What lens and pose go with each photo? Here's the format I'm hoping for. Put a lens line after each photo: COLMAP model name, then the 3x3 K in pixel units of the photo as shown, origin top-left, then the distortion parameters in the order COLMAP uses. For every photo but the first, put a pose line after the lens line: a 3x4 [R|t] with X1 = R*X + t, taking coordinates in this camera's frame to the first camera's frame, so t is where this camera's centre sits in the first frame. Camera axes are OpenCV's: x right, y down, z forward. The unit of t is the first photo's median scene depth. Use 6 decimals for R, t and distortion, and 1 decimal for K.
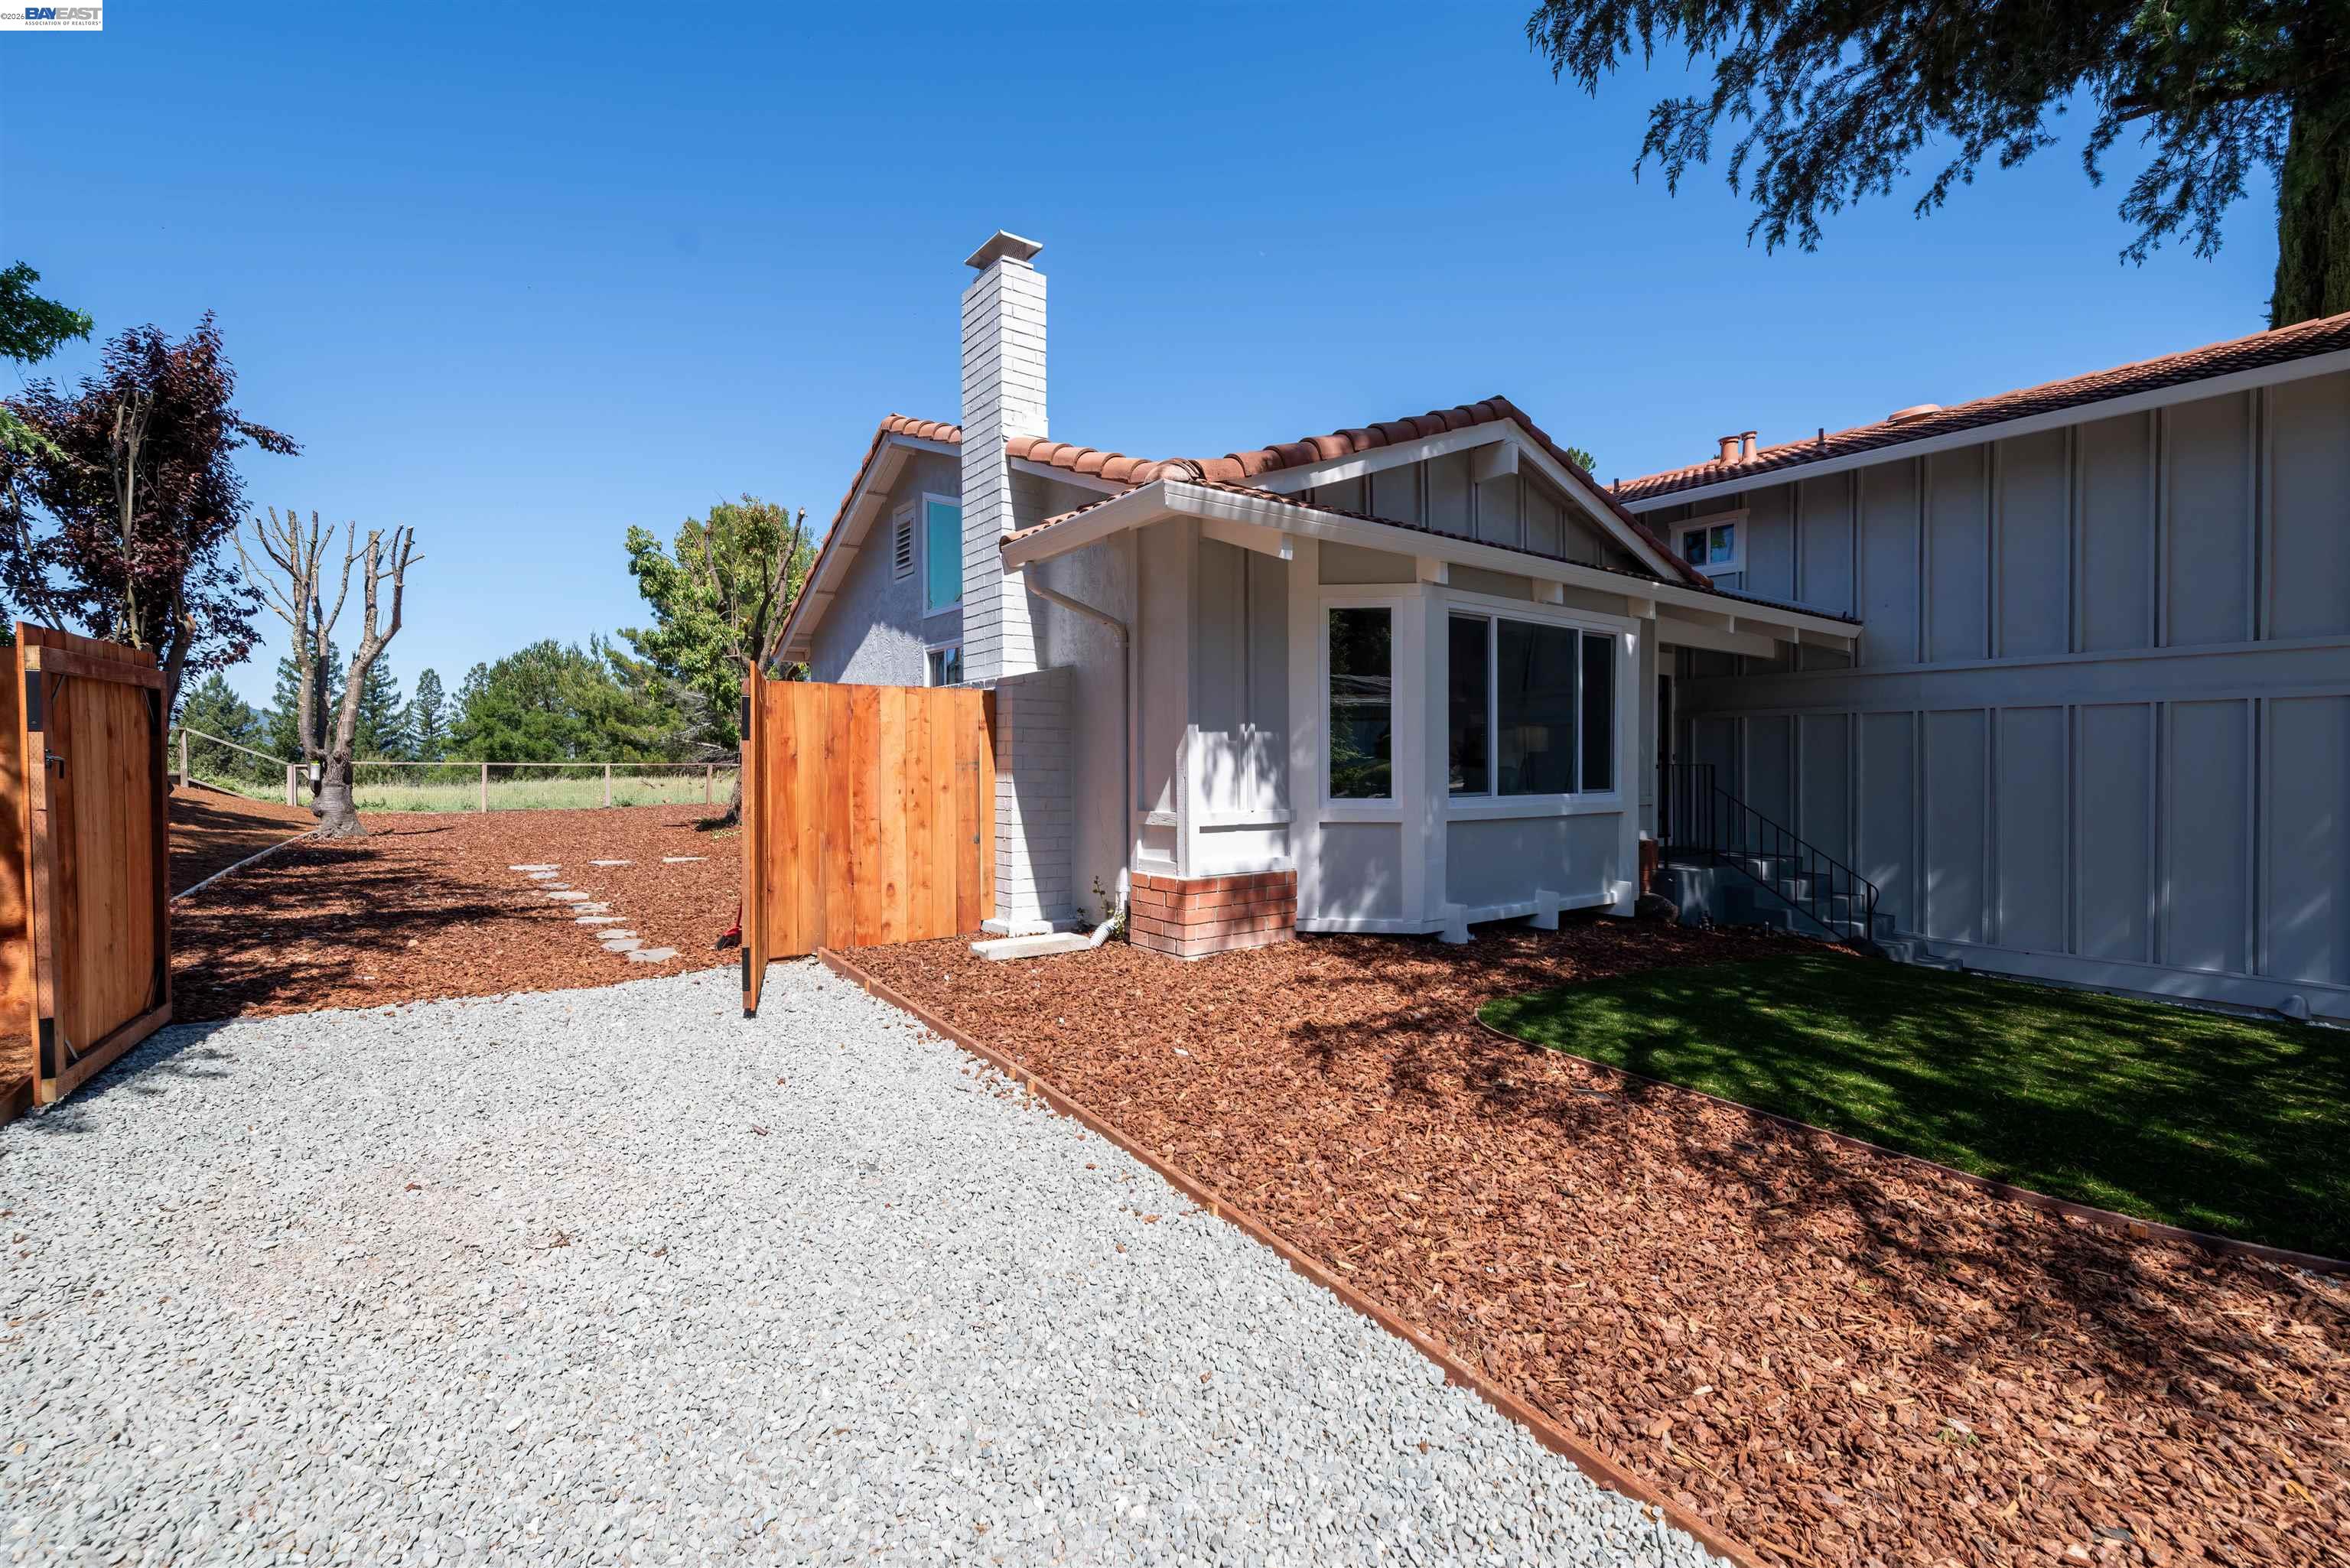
lens RADIAL K [[1011.4, 0, 1172.8], [0, 1011.4, 776.3], [0, 0, 1]] dist [-0.000240, 0.000968]
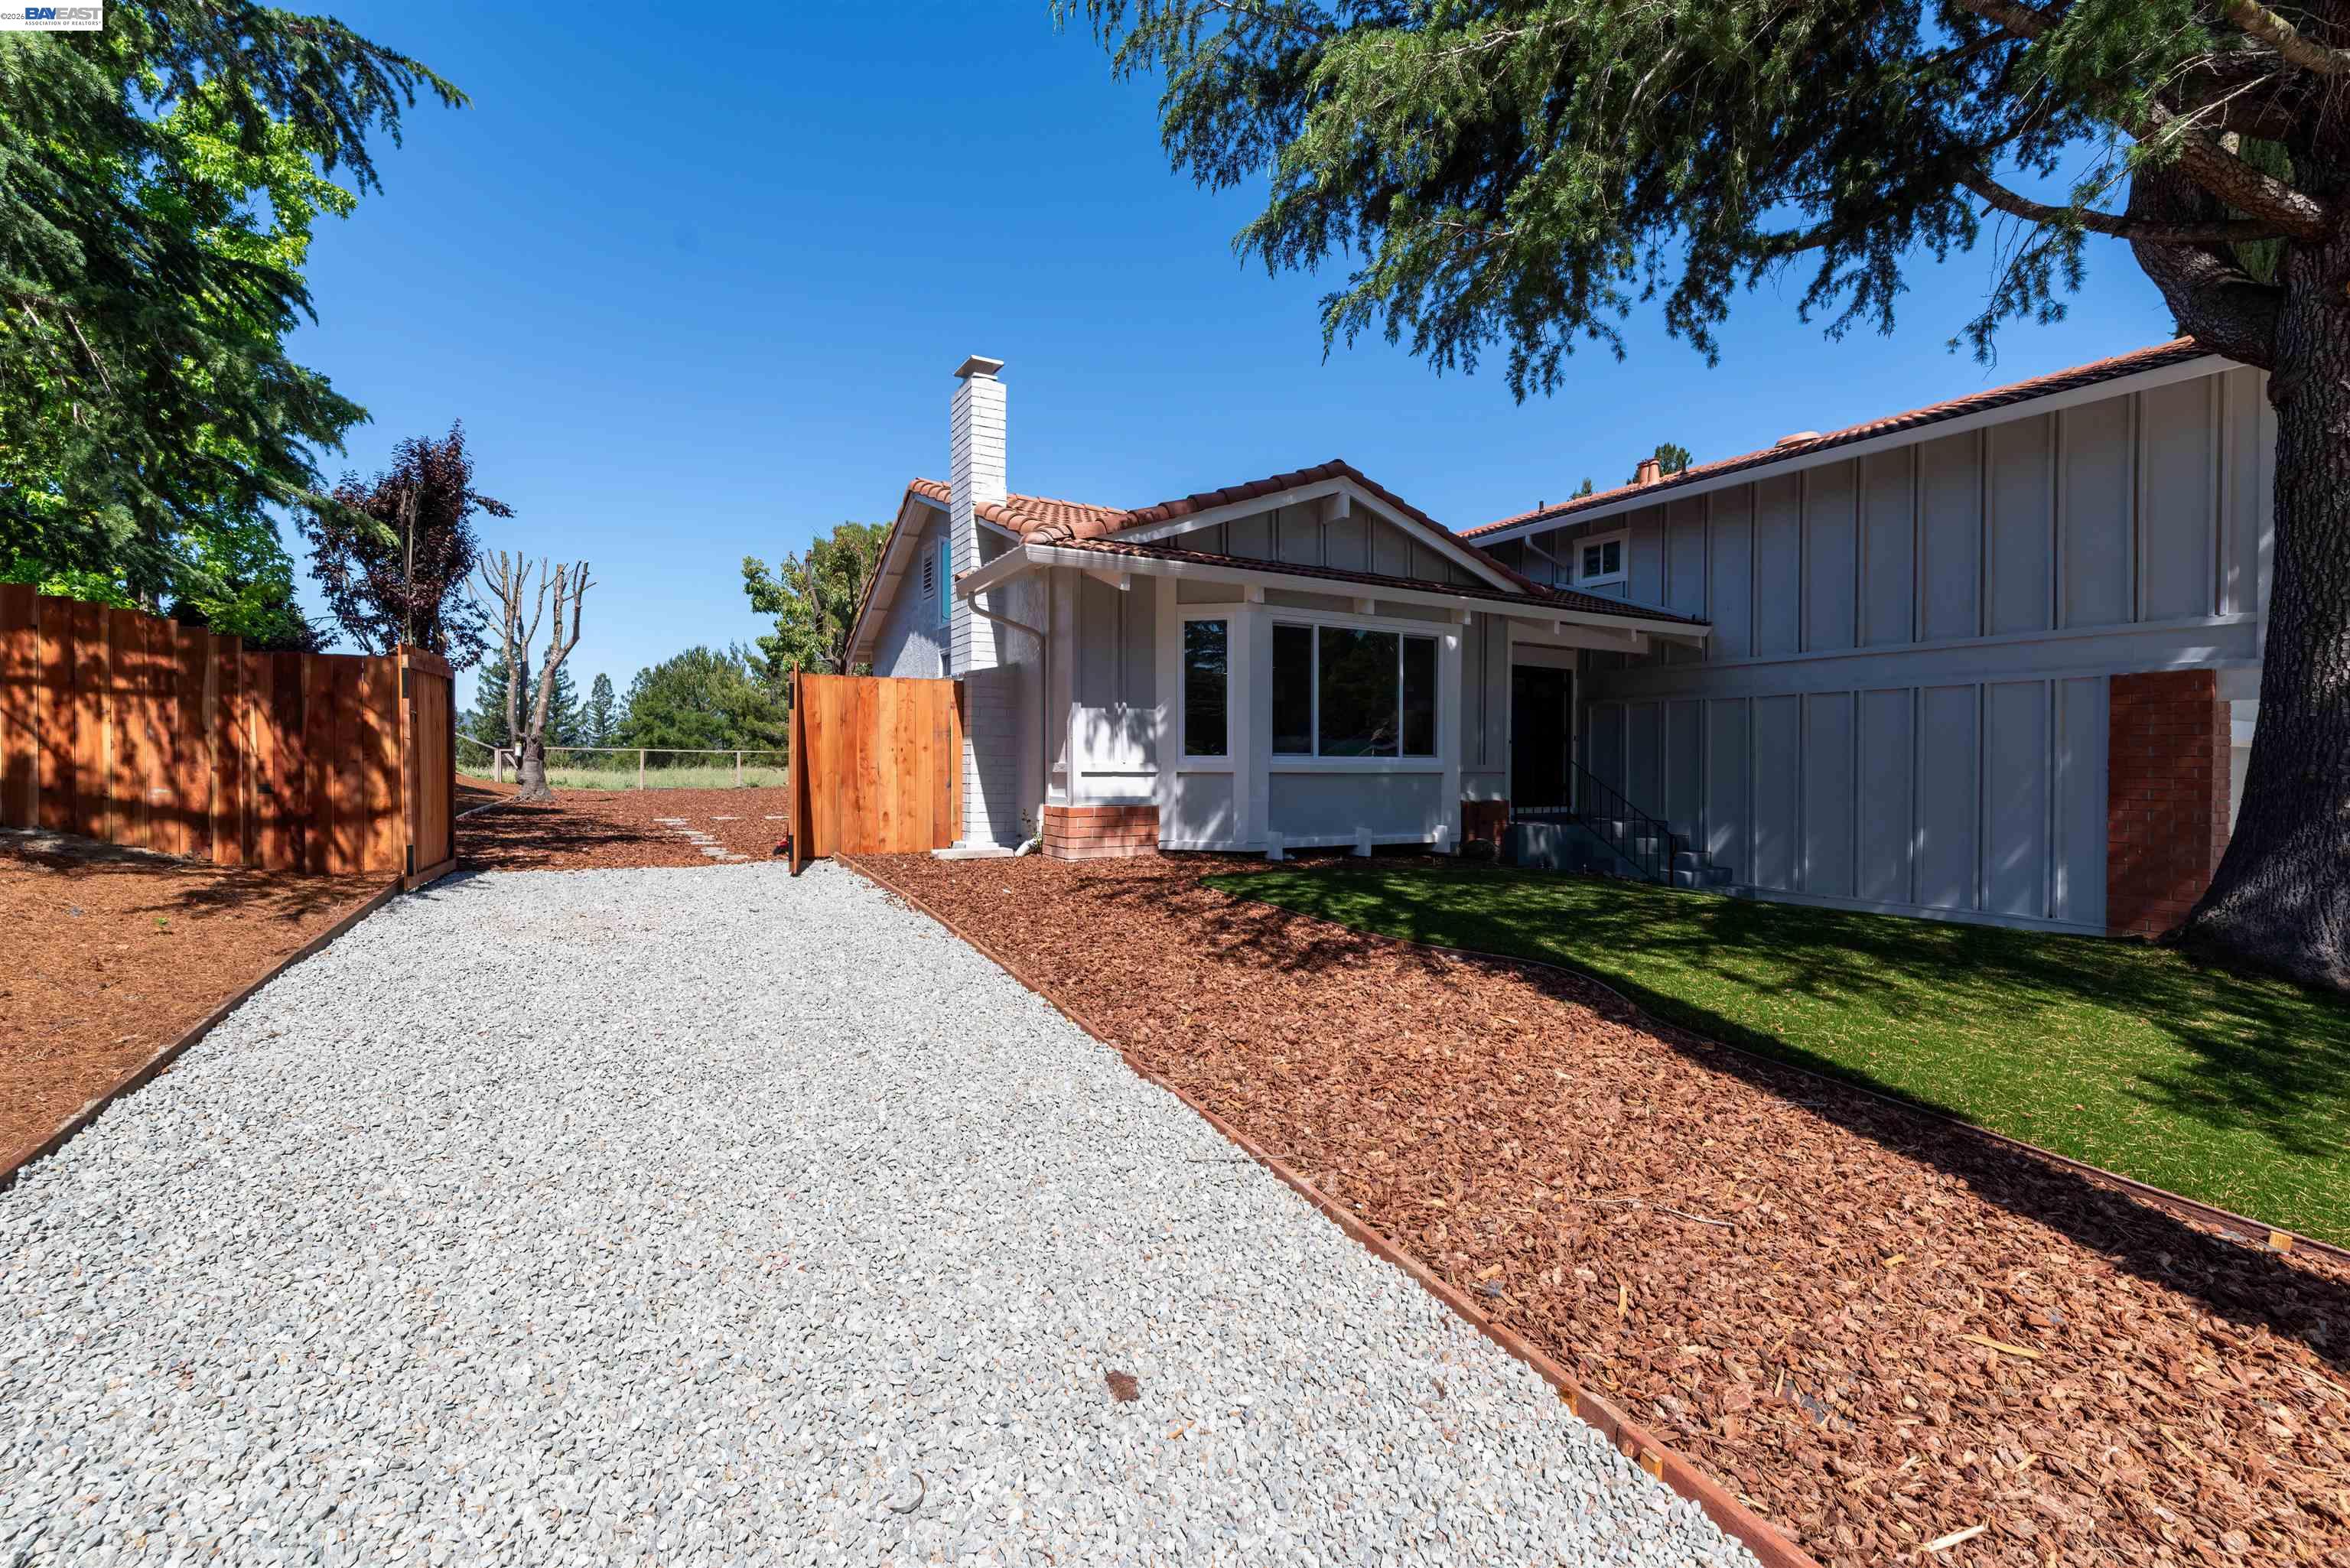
lens RADIAL K [[1011.4, 0, 1169.5], [0, 1011.4, 779.8], [0, 0, 1]] dist [-0.000240, 0.000968]
pose [[0.992437, 0.007085, -0.122553, 0.264505], [-0.006886, 0.999974, 0.002054, 0.045557], [0.122565, -0.001195, 0.992460, -0.347085]]
